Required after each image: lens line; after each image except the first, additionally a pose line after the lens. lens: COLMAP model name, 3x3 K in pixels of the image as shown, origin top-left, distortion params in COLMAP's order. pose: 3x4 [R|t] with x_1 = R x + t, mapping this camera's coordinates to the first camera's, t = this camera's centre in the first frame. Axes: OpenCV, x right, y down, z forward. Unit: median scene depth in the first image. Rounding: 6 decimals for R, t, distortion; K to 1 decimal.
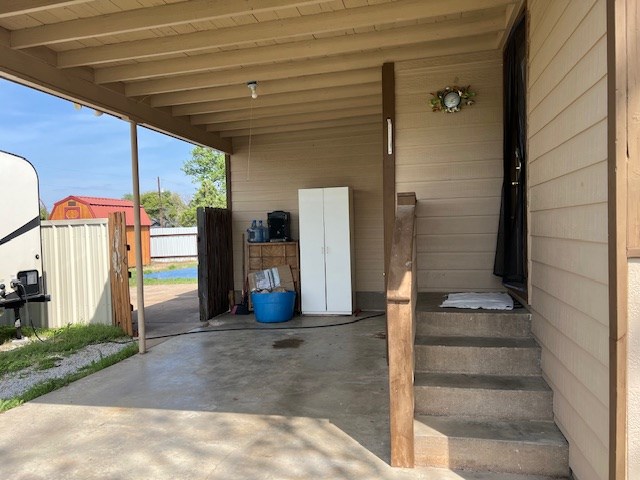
lens RADIAL K [[481.7, 0, 320.0], [0, 481.7, 240.0], [0, 0, 1]] dist [0.047871, -0.005725]
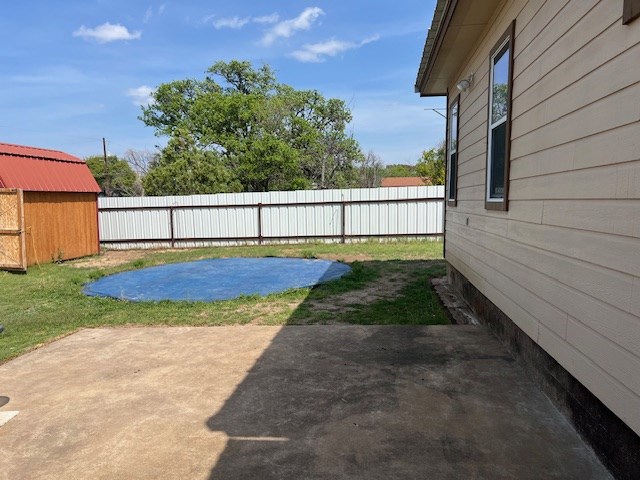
lens RADIAL K [[489.3, 0, 320.0], [0, 489.3, 240.0], [0, 0, 1]] dist [0.034236, -0.003862]
pose [[0.995689, 0.006356, 0.092540, -0.111118], [-0.011332, 0.998512, 0.053346, -0.005781], [-0.092063, -0.054165, 0.994279, 0.302634]]
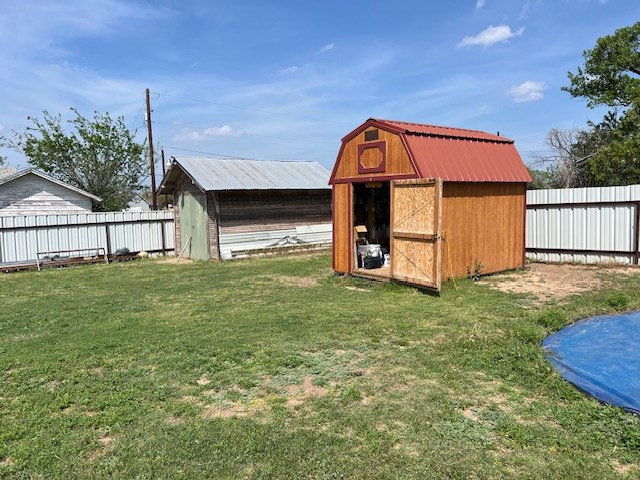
lens RADIAL K [[481.7, 0, 320.0], [0, 481.7, 240.0], [0, 0, 1]] dist [0.047871, -0.005725]
pose [[0.794898, 0.060107, -0.603758, -0.211020], [-0.017715, 0.996956, 0.075929, -0.007479], [0.606484, -0.049660, 0.793543, 0.479600]]
